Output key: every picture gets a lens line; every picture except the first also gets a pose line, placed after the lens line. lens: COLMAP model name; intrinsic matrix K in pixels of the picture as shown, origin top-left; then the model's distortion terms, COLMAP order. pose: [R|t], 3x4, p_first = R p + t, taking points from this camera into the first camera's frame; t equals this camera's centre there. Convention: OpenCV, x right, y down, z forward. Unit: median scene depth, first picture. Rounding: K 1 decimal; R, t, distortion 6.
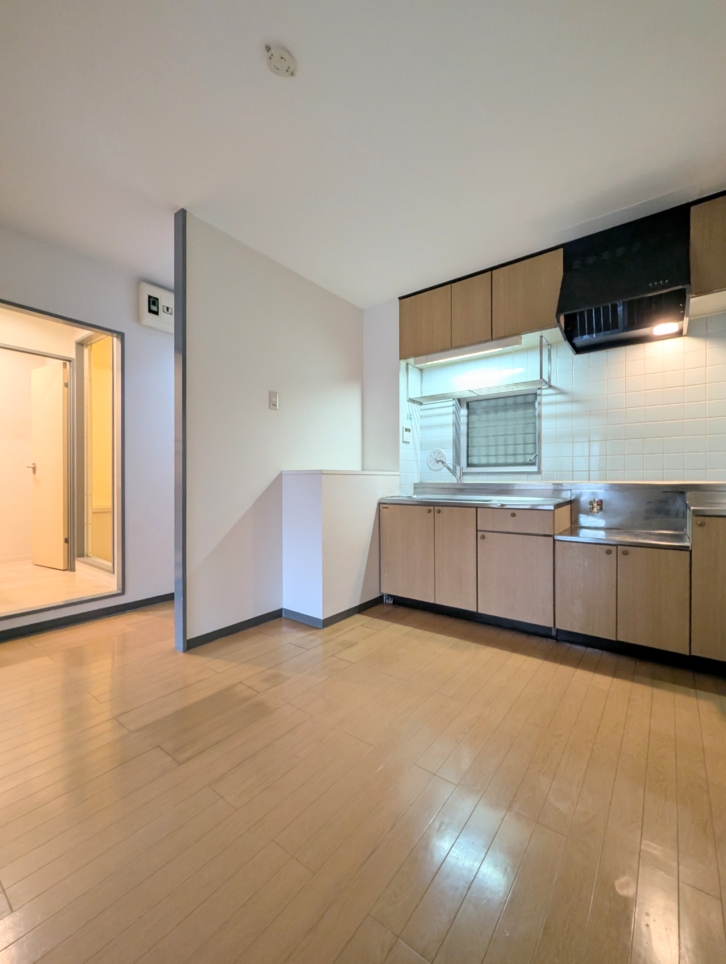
lens RADIAL K [[398.1, 0, 363.0], [0, 398.1, 482.0], [0, 0, 1]] dist [-0.001121, -0.000223]
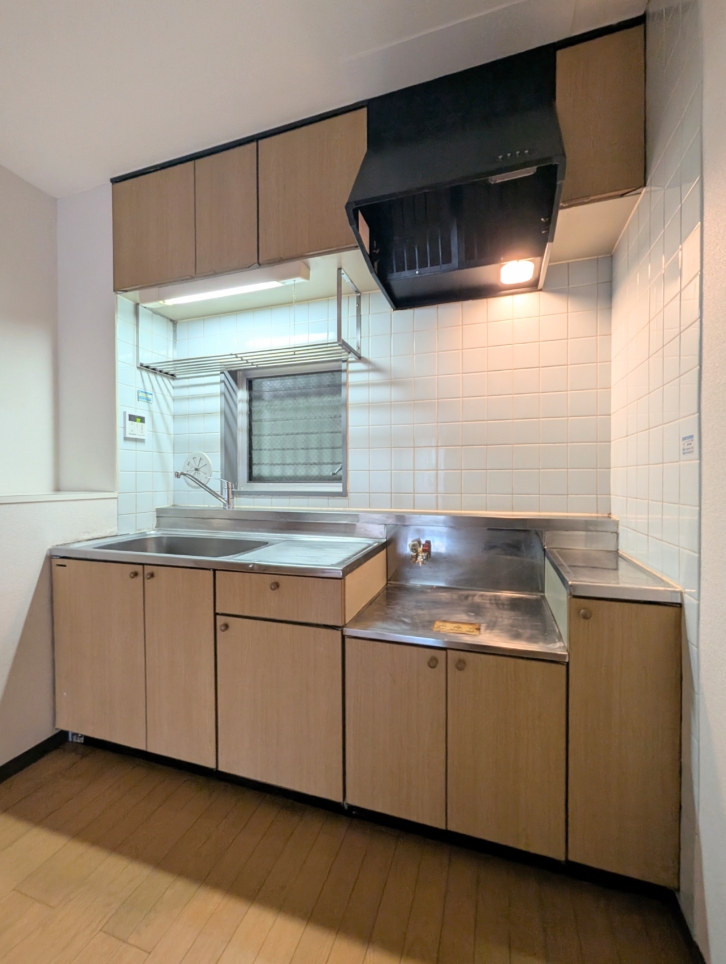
lens RADIAL K [[407.4, 0, 363.0], [0, 407.4, 482.0], [0, 0, 1]] dist [-0.000009, -0.000024]
pose [[0.945148, -0.003047, 0.326629, 0.258474], [0.002510, 0.999995, 0.002066, -0.044628], [-0.326634, -0.001133, 0.945150, 0.380215]]
